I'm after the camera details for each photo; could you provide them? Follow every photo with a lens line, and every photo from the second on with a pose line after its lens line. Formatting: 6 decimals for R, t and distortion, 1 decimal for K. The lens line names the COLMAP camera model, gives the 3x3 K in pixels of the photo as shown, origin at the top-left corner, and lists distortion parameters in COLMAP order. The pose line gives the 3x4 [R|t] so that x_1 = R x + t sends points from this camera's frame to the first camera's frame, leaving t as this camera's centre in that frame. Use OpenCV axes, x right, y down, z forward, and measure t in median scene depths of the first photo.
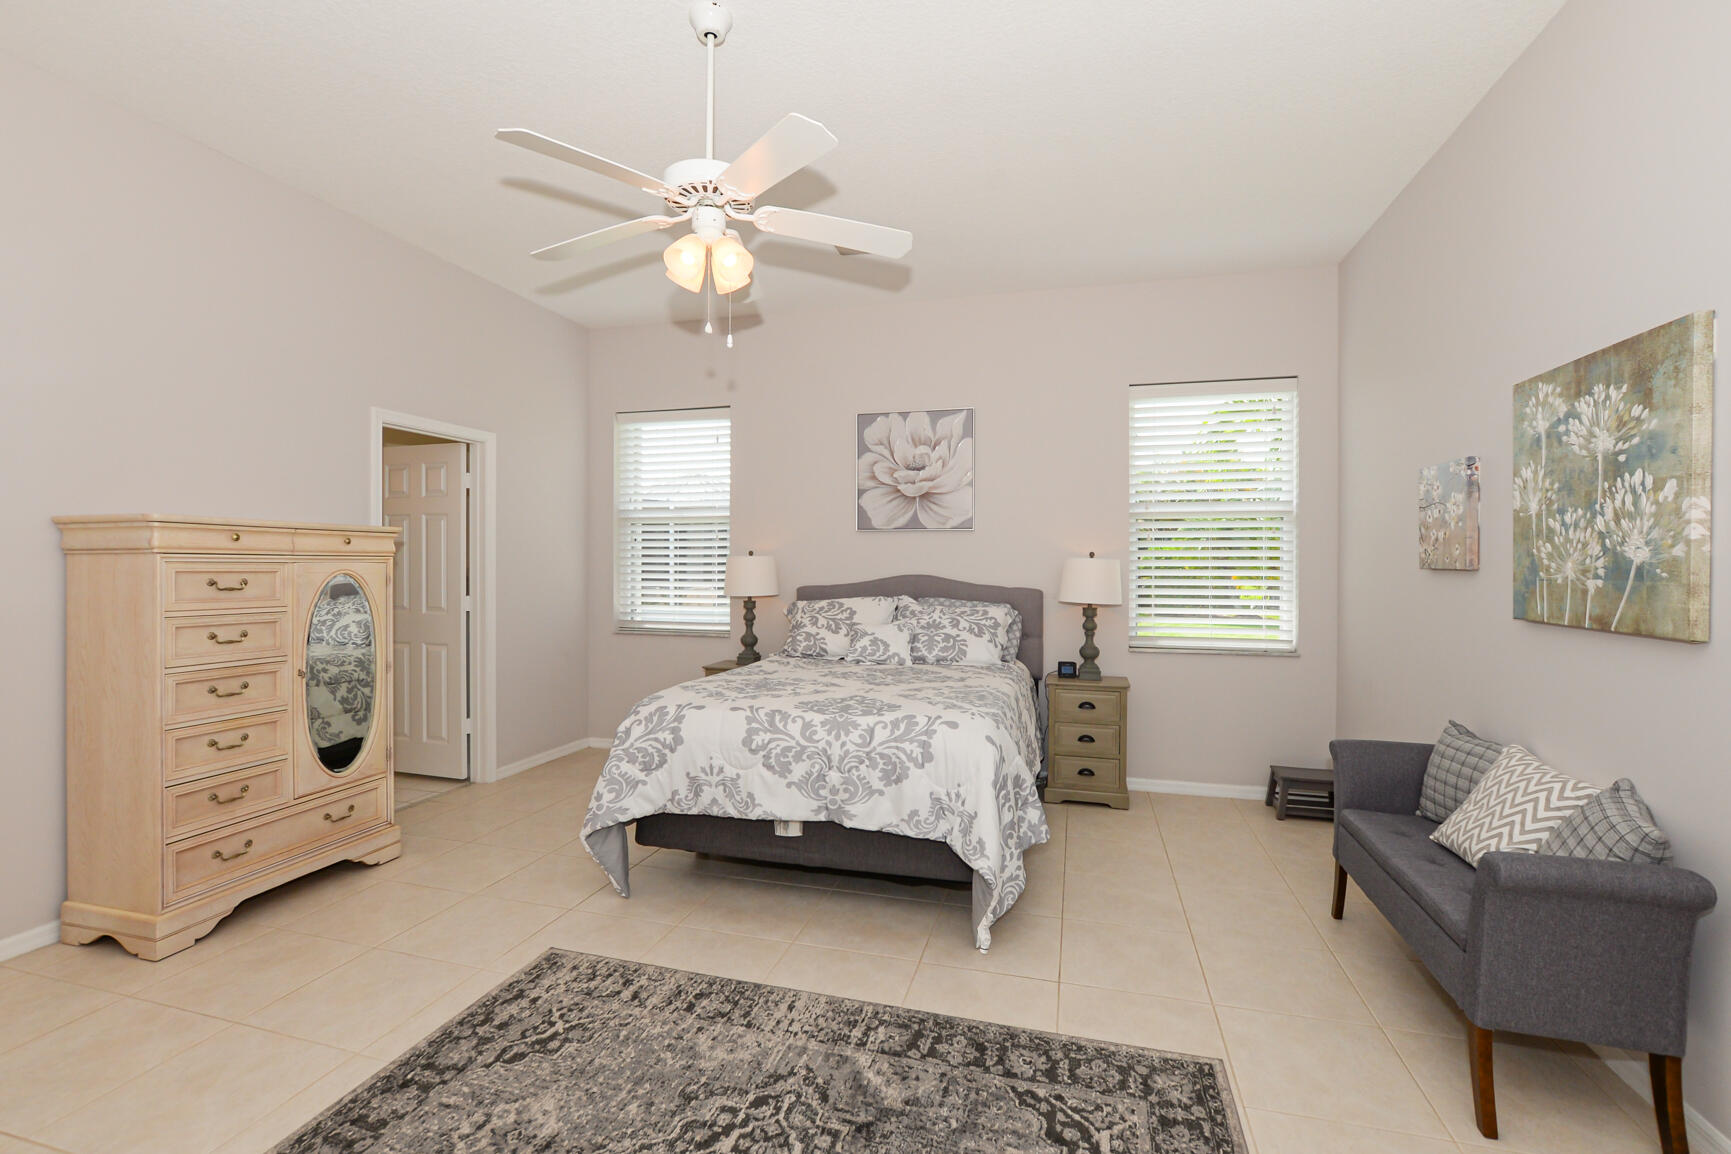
lens RADIAL K [[772.3, 0, 865.6], [0, 772.3, 572.0], [0, 0, 1]] dist [-0.026153, 0.004192]
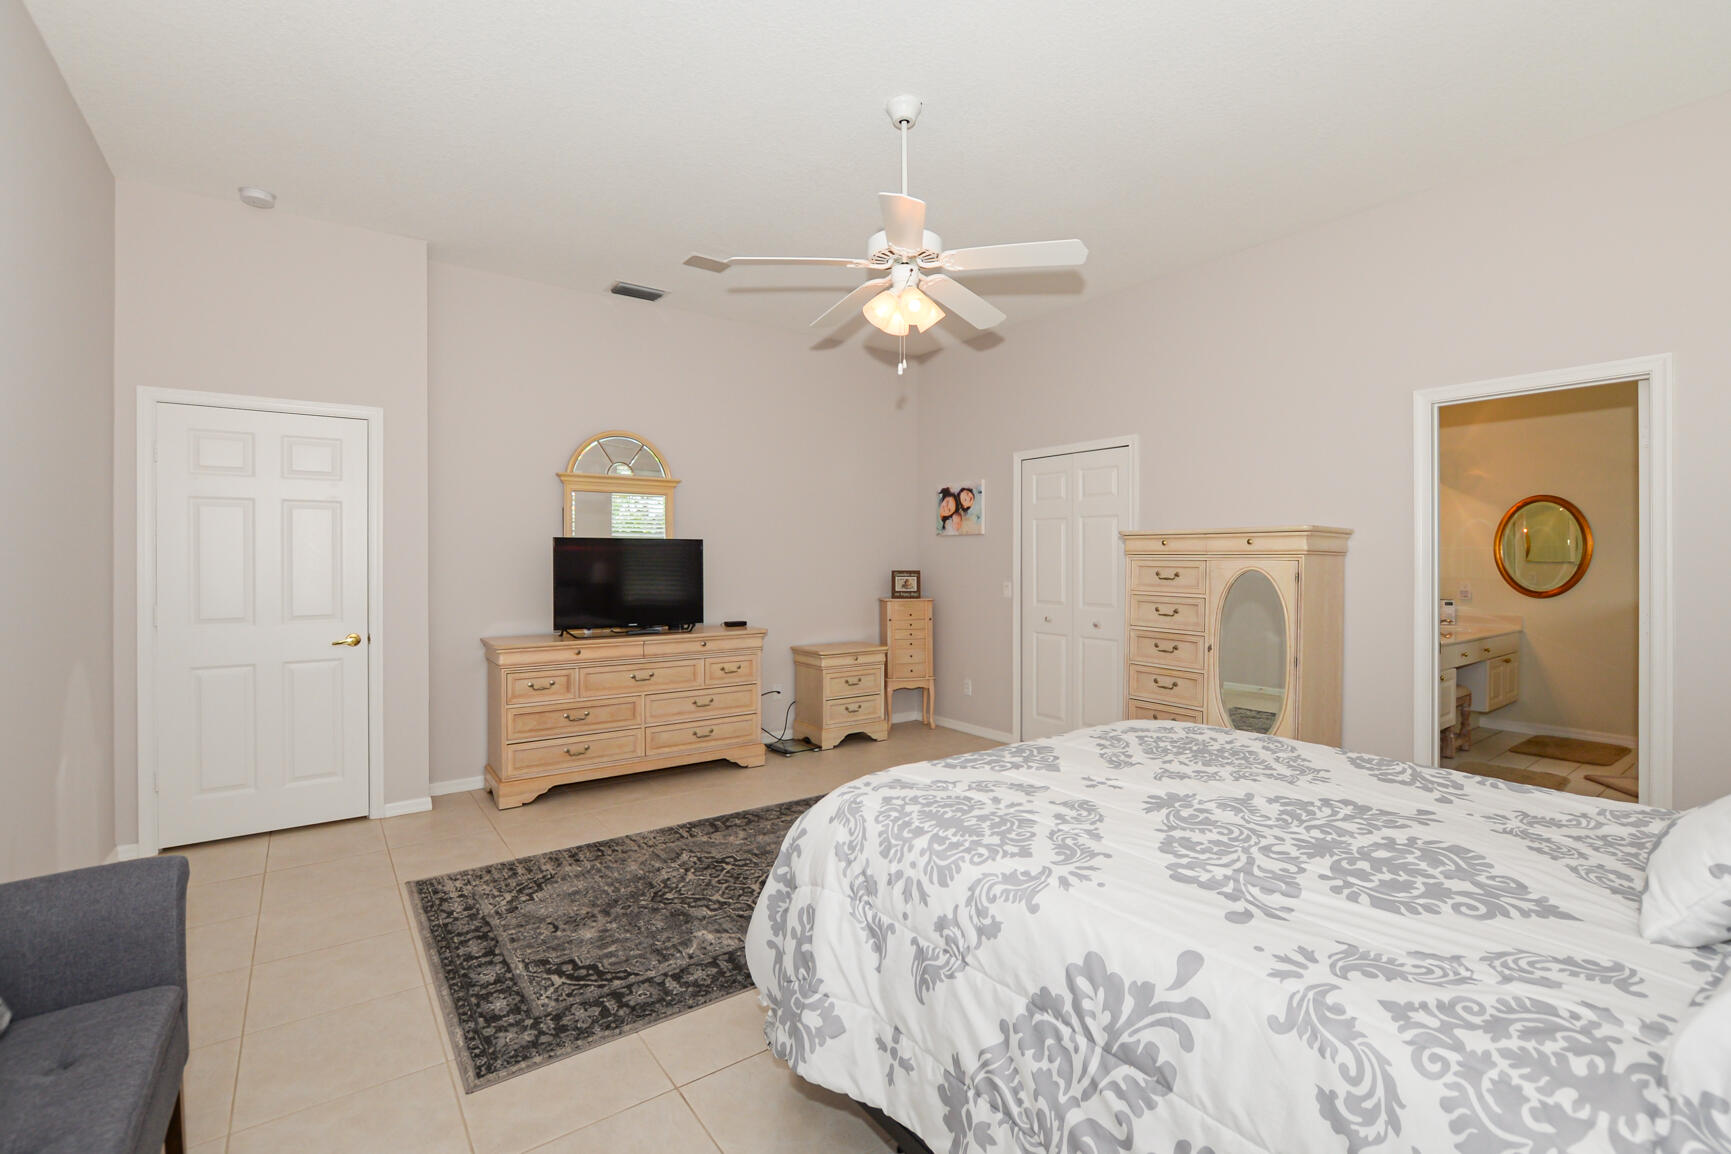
lens RADIAL K [[772.3, 0, 867.9], [0, 772.3, 565.4], [0, 0, 1]] dist [-0.026153, 0.004192]
pose [[-0.624424, 0.001582, -0.781084, 0.887512], [-0.011977, 0.999861, 0.011600, -0.017191], [0.780994, 0.016599, -0.624318, 1.954978]]
